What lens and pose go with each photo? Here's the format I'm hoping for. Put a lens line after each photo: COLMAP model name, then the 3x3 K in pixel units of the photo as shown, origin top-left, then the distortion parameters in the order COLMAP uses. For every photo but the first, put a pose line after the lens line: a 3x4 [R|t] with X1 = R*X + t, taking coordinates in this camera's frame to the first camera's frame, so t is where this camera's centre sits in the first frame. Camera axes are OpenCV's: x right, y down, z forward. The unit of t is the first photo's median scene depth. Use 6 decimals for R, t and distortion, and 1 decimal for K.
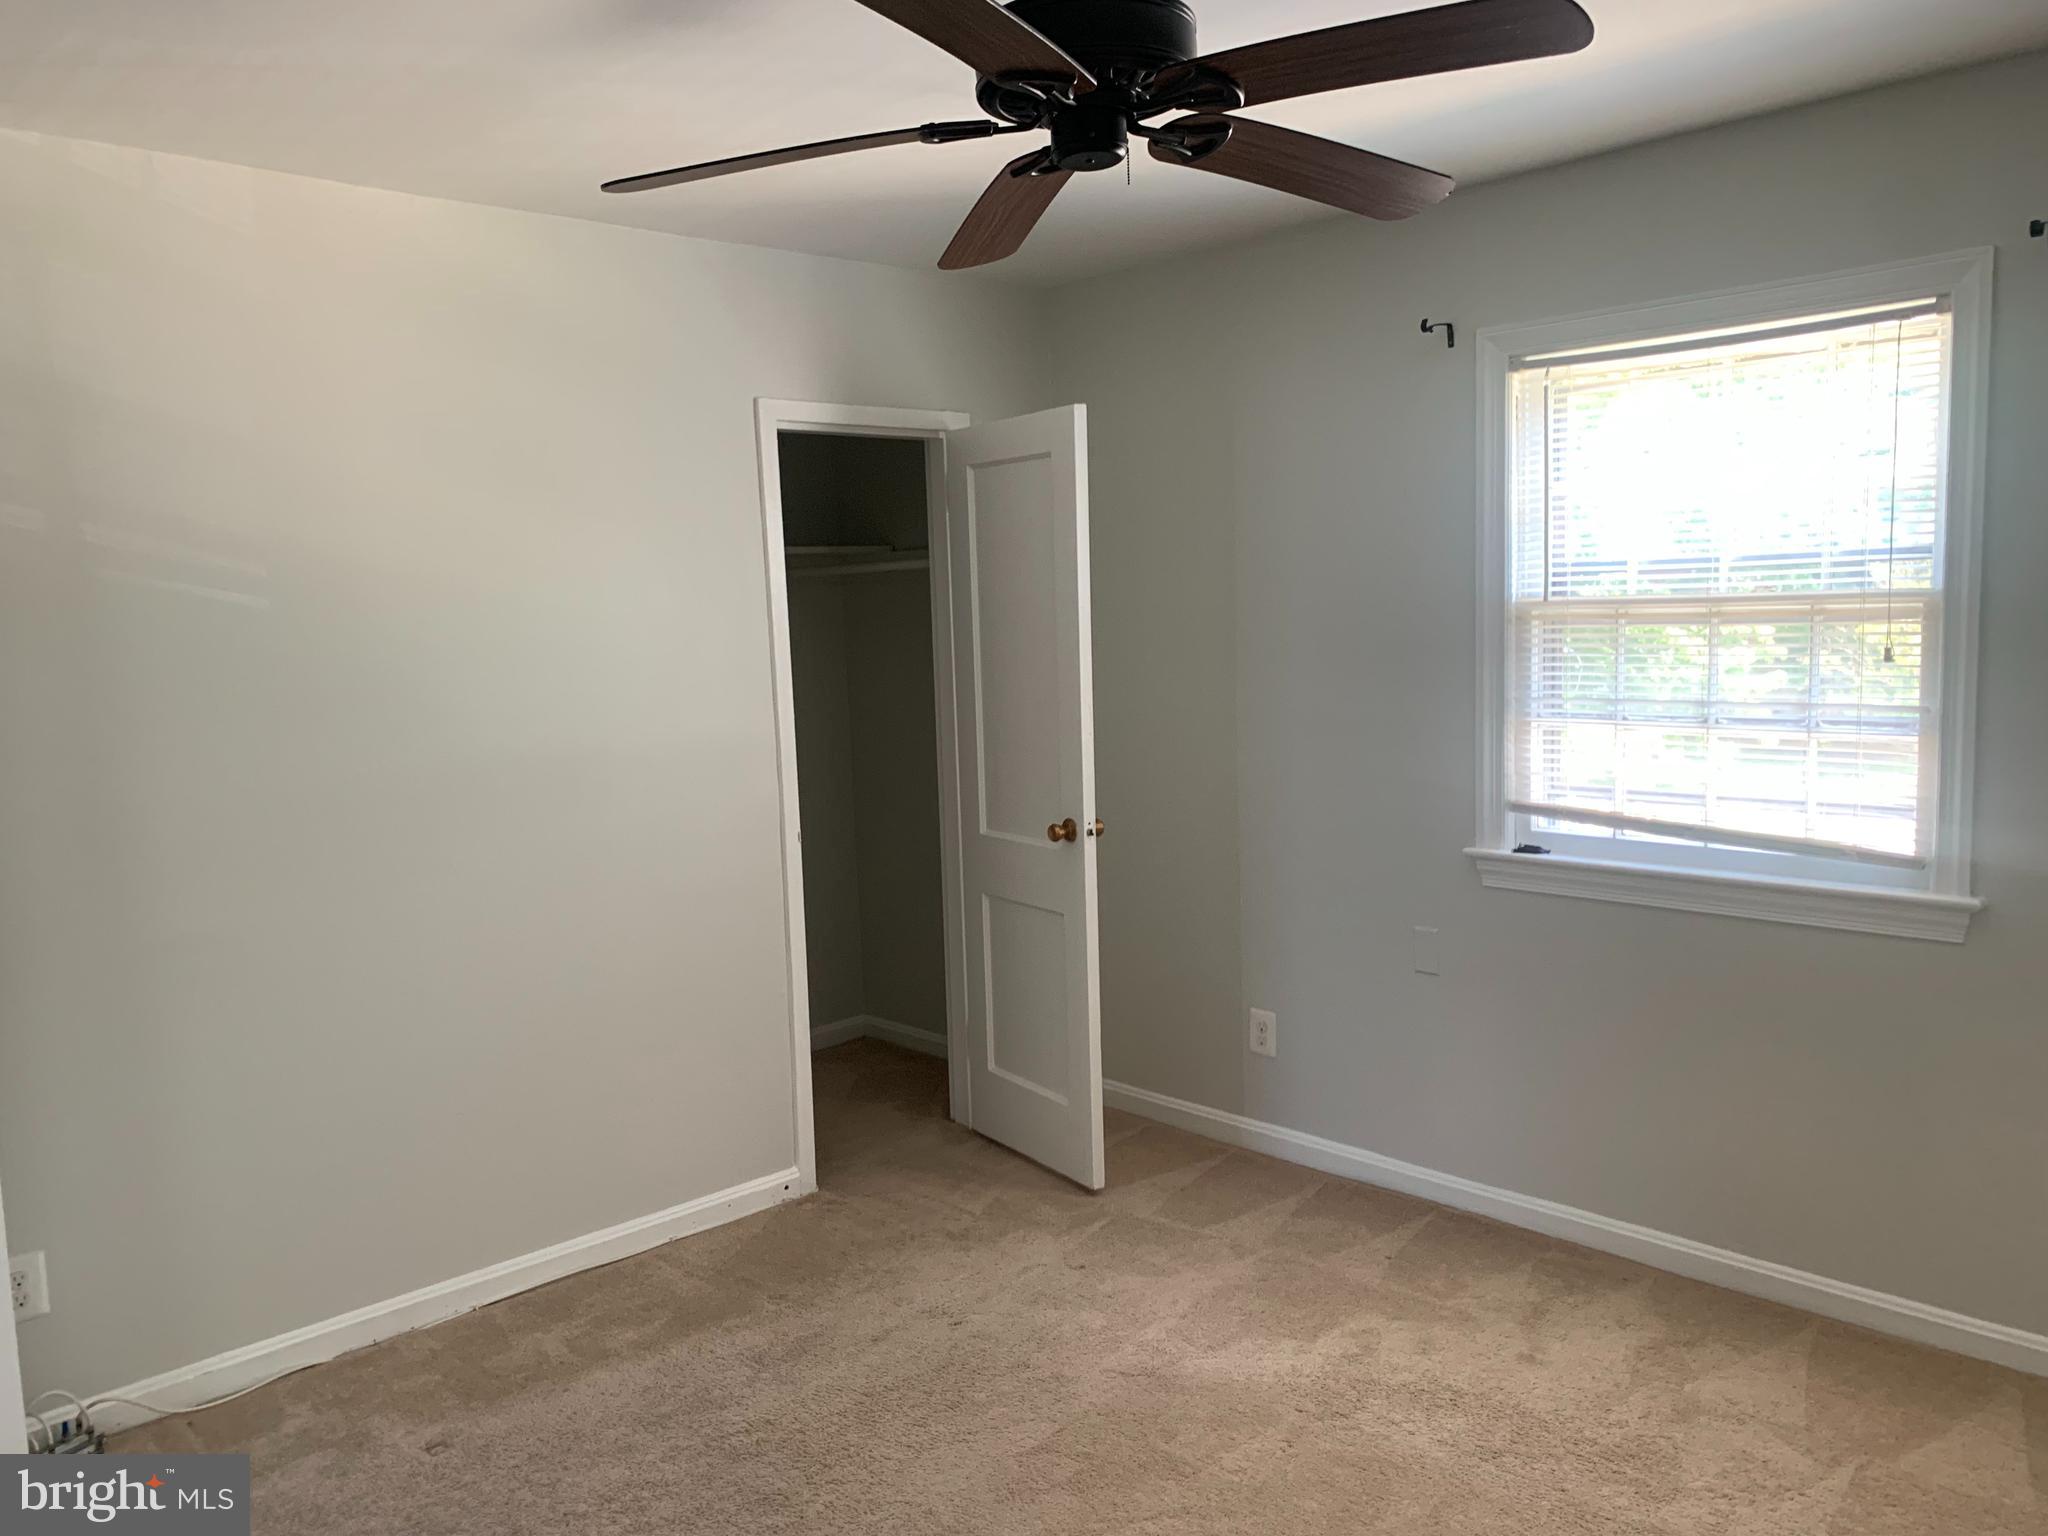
lens RADIAL K [[1546.0, 0, 1020.0], [0, 1546.0, 773.6], [0, 0, 1]] dist [0.039692, -0.054541]
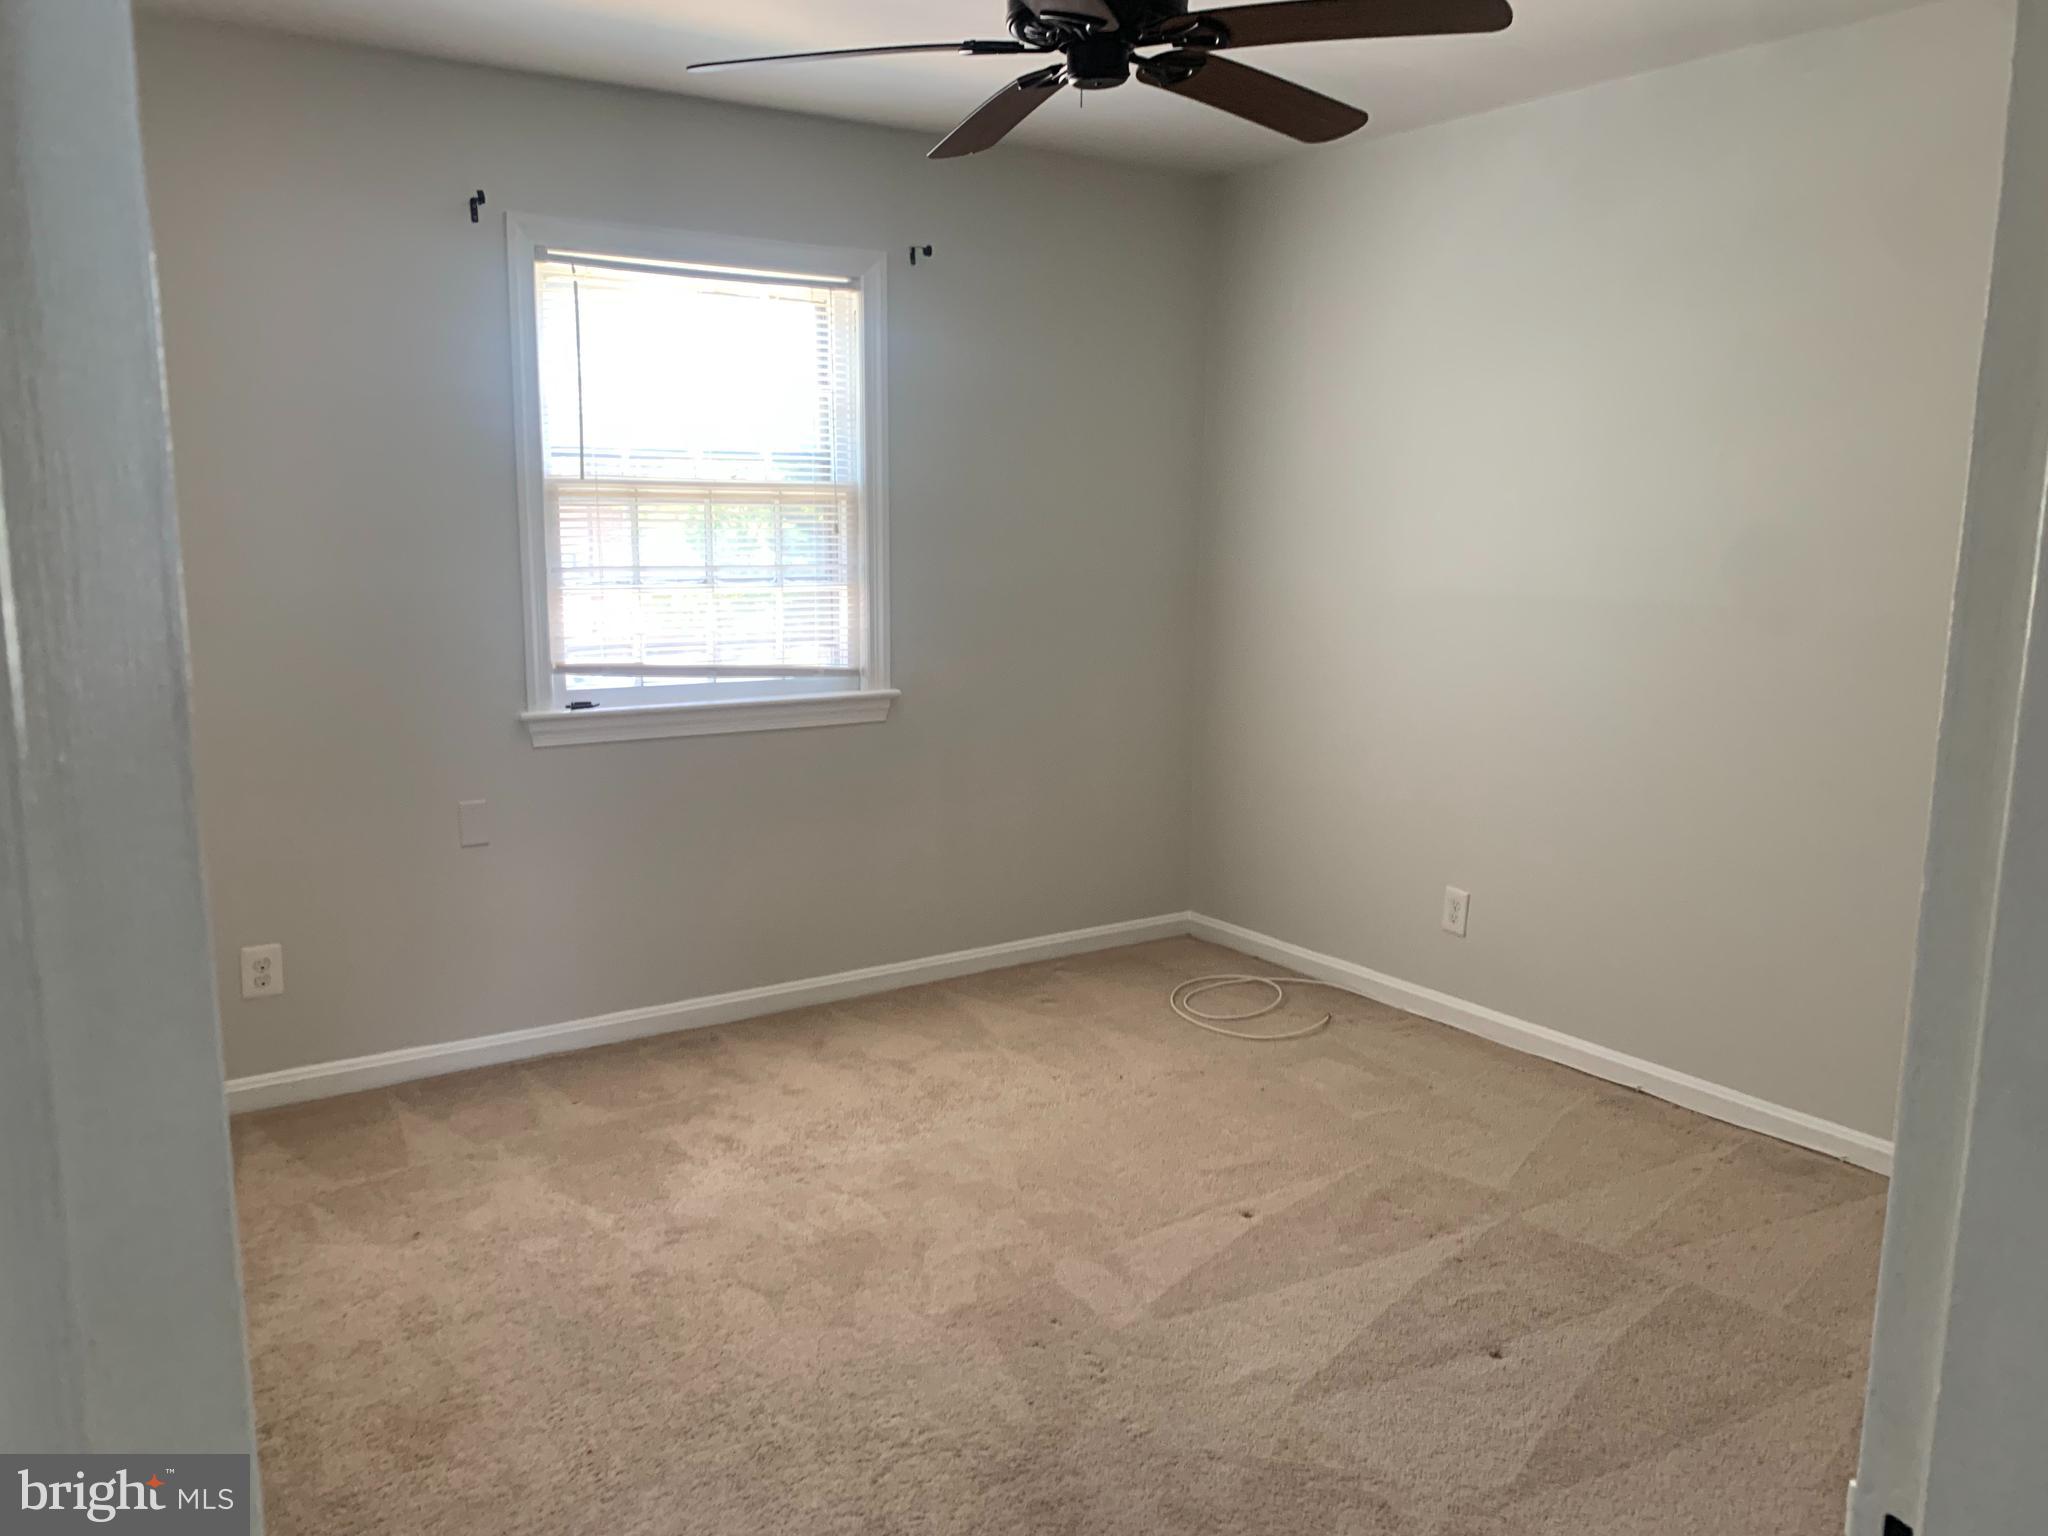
lens RADIAL K [[1546.0, 0, 1018.3], [0, 1546.0, 762.7], [0, 0, 1]] dist [0.039692, -0.054541]
pose [[0.190272, -0.133929, 0.972553, -0.721736], [0.092261, 0.988706, 0.118104, -0.013273], [-0.977387, 0.067257, 0.200480, 0.495450]]
